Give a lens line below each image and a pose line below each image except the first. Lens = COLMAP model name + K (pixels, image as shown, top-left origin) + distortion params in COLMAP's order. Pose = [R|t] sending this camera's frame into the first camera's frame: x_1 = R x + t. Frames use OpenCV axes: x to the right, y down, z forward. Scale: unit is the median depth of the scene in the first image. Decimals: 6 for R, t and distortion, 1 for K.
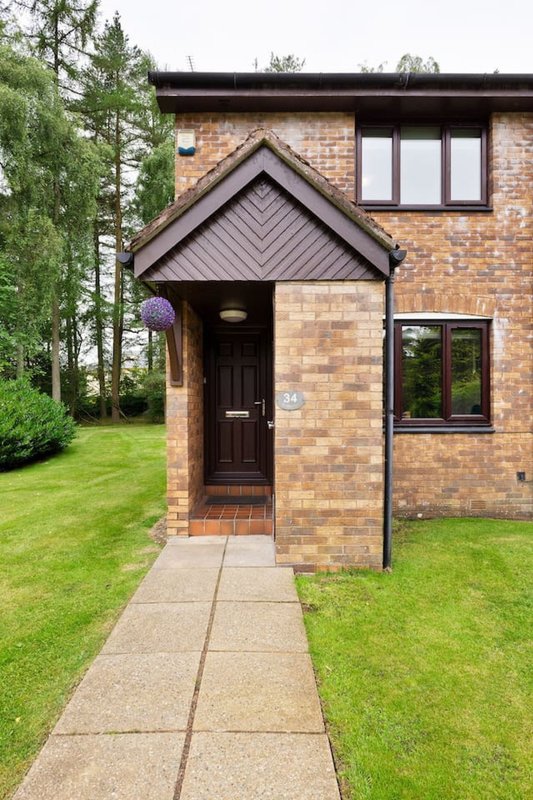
lens RADIAL K [[461.8, 0, 266.5], [0, 461.8, 400.0], [0, 0, 1]] dist [0.001660, -0.000309]
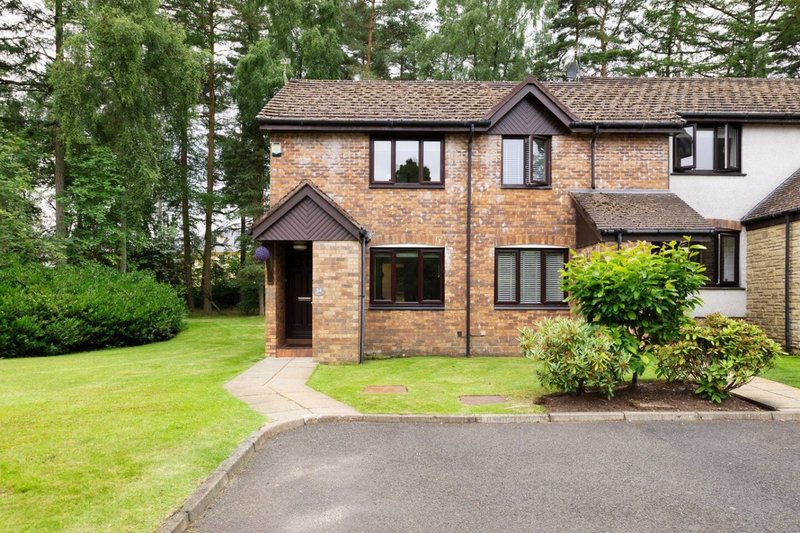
lens RADIAL K [[654.4, 0, 406.6], [0, 654.4, 293.0], [0, 0, 1]] dist [0.006173, 0.006334]
pose [[0.999943, 0.005984, 0.008886, 0.319114], [-0.006002, 0.999980, 0.002055, -0.000389], [-0.008874, -0.002109, 0.999958, -1.584807]]
